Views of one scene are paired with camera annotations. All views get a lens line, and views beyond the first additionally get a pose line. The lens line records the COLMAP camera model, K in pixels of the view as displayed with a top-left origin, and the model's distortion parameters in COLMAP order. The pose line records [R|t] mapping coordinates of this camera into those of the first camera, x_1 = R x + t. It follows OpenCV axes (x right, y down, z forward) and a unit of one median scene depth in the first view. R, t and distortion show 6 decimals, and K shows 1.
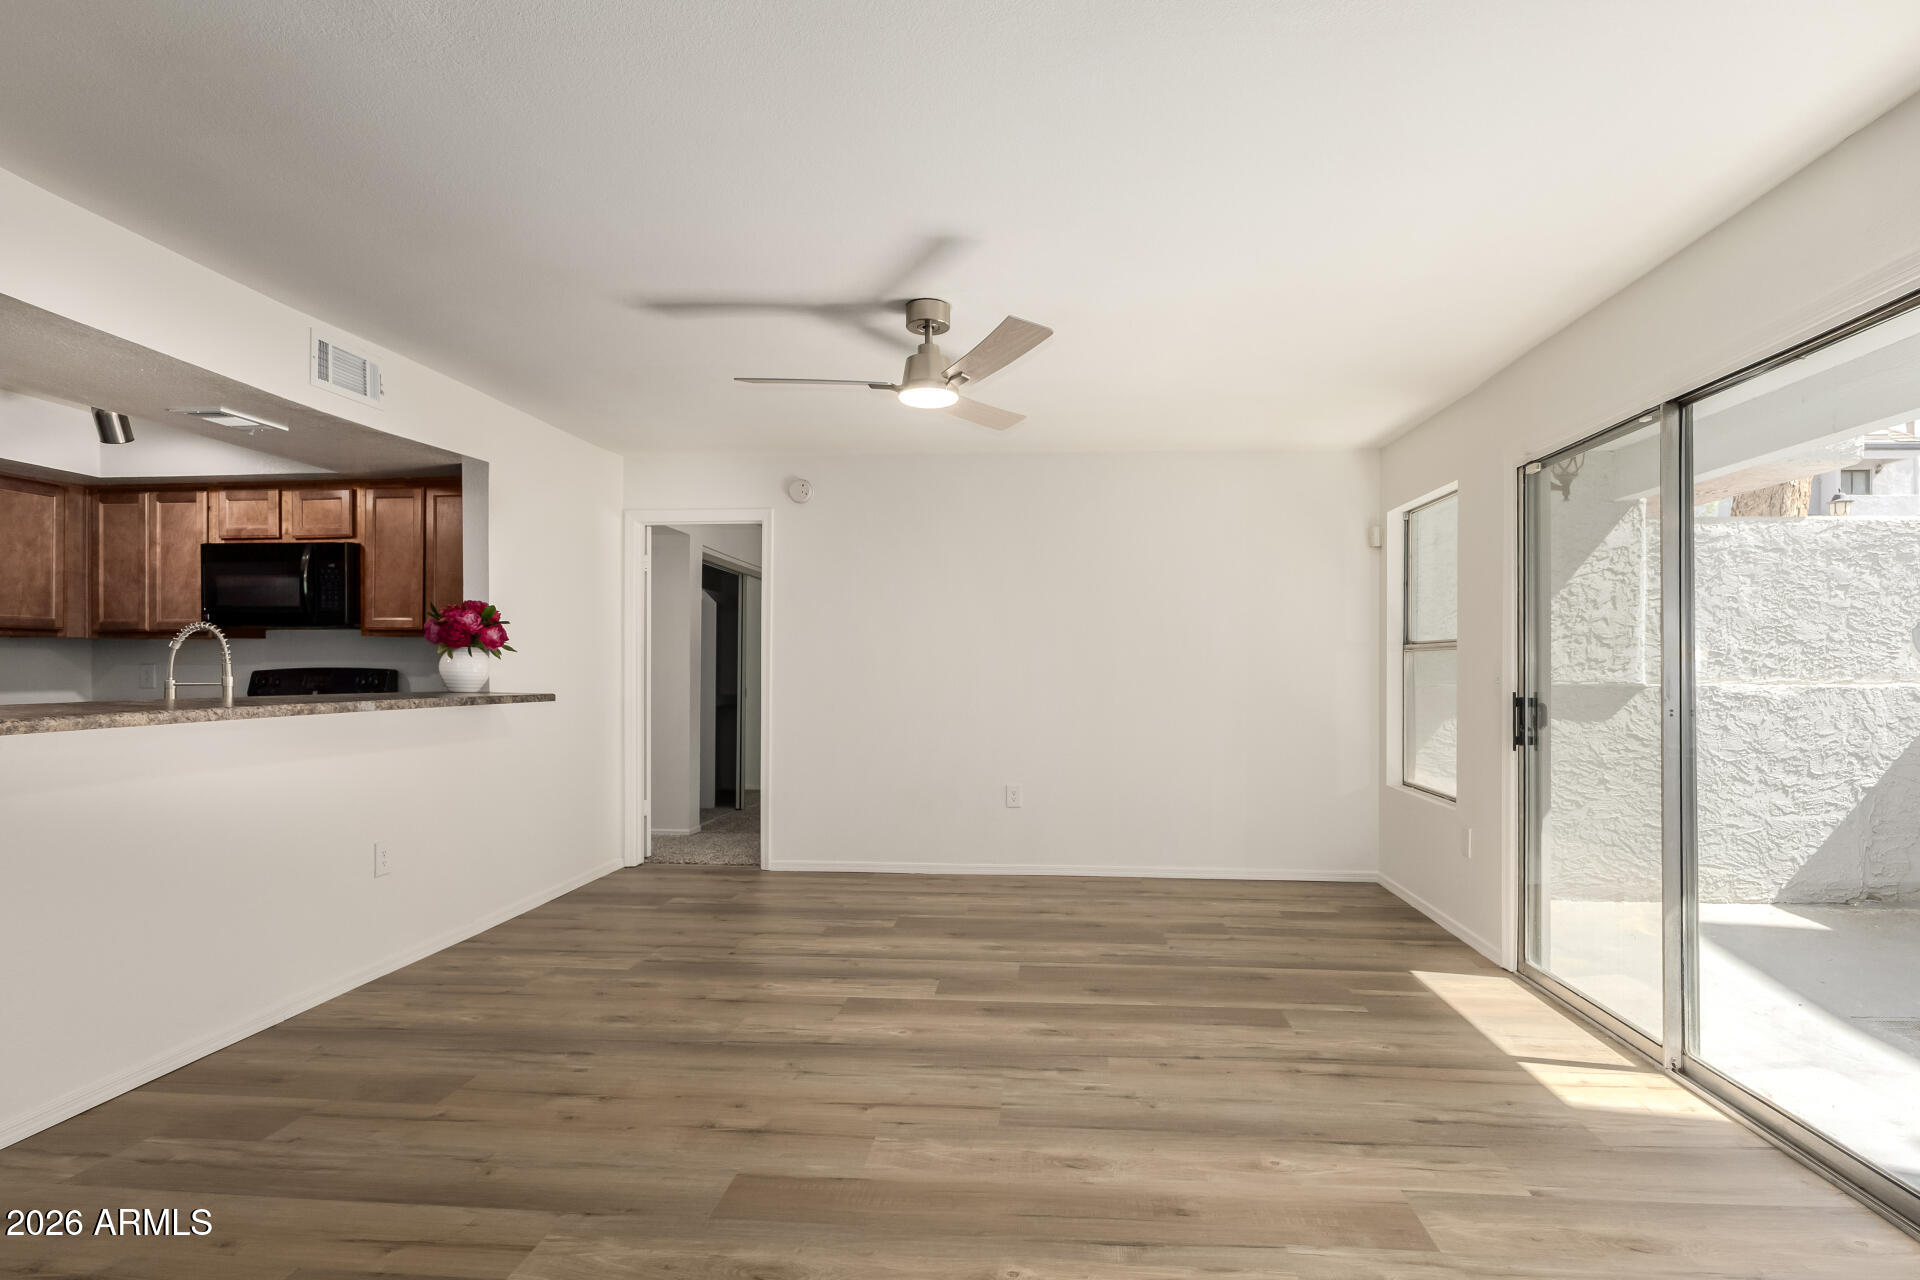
lens RADIAL K [[930.1, 0, 975.7], [0, 930.1, 681.7], [0, 0, 1]] dist [0.000251, 0.000871]
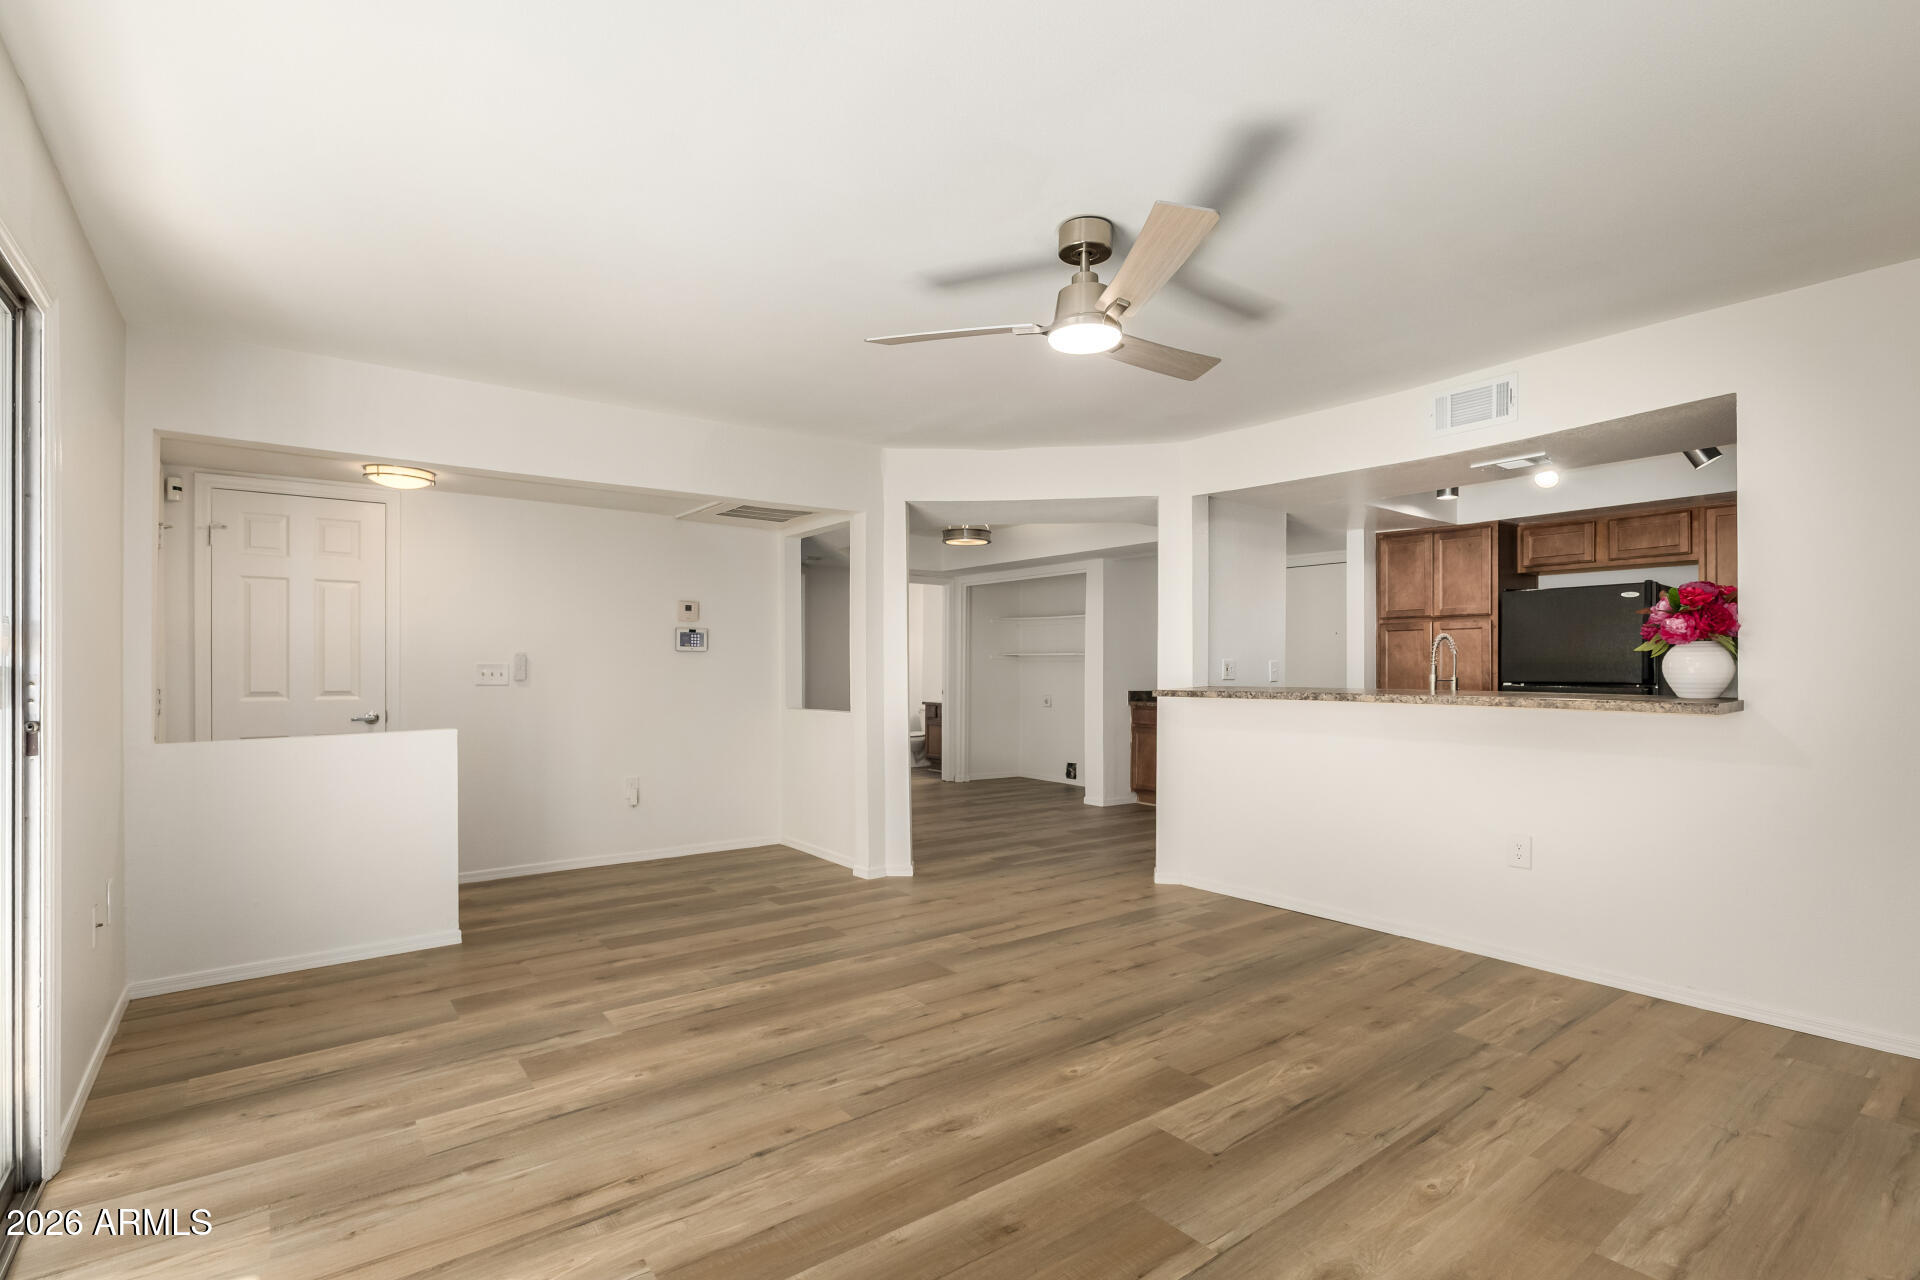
lens RADIAL K [[930.1, 0, 962.9], [0, 930.1, 646.7], [0, 0, 1]] dist [0.000251, 0.000871]
pose [[-0.742899, -0.018483, -0.669149, 0.647849], [-0.010916, 0.999820, -0.015497, -0.016141], [0.669315, -0.004209, -0.742967, 1.708512]]
